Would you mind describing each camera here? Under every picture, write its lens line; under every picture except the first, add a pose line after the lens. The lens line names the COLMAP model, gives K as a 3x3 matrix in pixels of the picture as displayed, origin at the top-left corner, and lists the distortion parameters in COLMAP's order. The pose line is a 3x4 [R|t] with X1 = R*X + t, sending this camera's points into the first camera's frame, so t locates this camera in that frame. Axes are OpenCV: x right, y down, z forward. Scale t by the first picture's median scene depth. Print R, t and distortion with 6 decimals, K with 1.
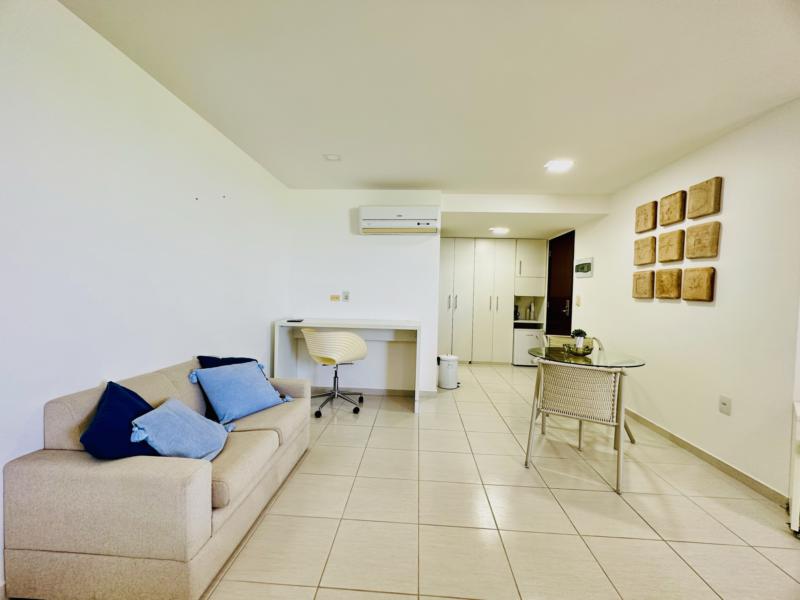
lens RADIAL K [[318.2, 0, 402.2], [0, 318.2, 302.7], [0, 0, 1]] dist [-0.000589, -0.000036]
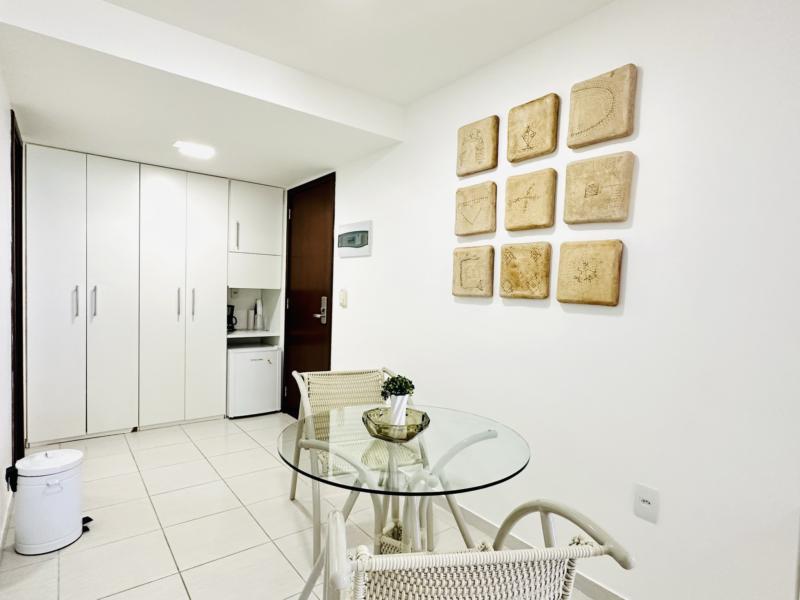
lens RADIAL K [[439.5, 0, 398.2], [0, 439.5, 306.0], [0, 0, 1]] dist [-0.001208, 0.000137]
pose [[0.752230, -0.024325, 0.658451, 0.165433], [0.007059, 0.999558, 0.028862, -0.020159], [-0.658863, -0.017063, 0.752070, 0.513637]]
